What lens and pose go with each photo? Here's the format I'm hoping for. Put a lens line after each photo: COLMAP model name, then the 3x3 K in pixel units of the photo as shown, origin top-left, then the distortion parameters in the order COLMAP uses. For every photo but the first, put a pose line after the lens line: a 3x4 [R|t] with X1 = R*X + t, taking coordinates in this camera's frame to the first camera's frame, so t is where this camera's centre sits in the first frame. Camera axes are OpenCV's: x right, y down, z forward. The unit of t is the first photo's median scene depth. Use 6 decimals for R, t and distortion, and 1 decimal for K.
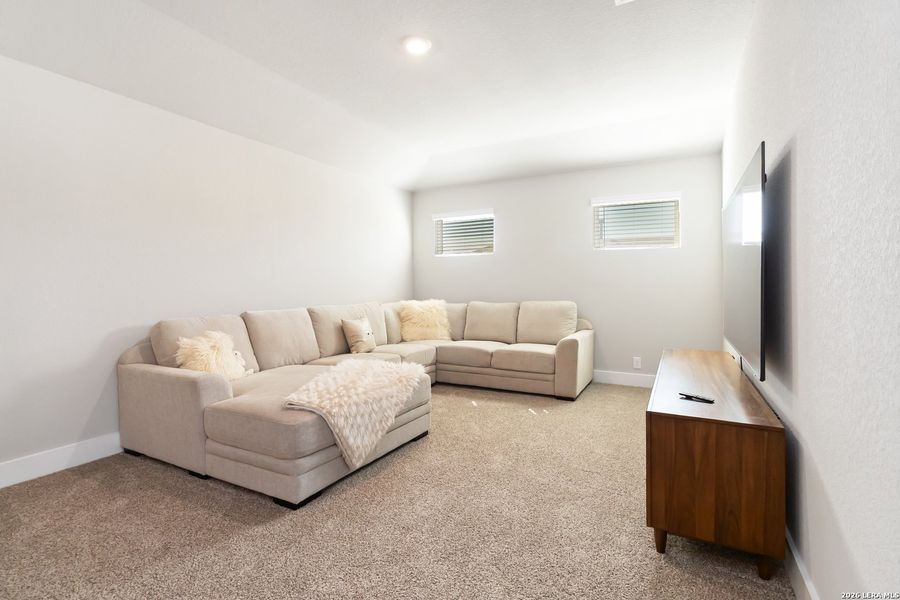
lens RADIAL K [[419.5, 0, 456.0], [0, 419.5, 293.9], [0, 0, 1]] dist [0.005310, 0.000578]
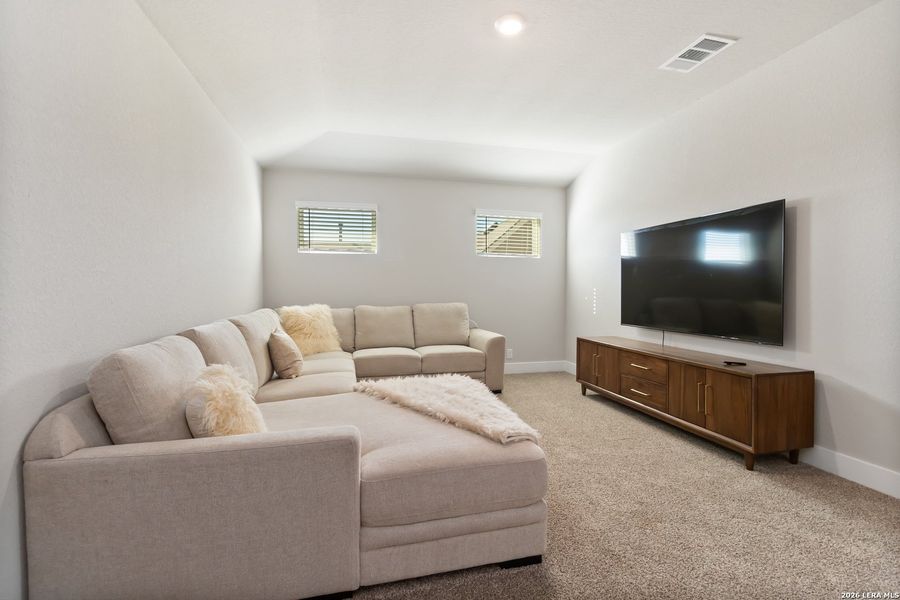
lens RADIAL K [[419.5, 0, 456.7], [0, 419.5, 299.6], [0, 0, 1]] dist [0.005310, 0.000578]
pose [[0.742918, -0.016014, 0.669190, -0.450150], [0.011711, 0.999872, 0.010927, -0.001954], [-0.669279, -0.000281, 0.743011, 0.218763]]
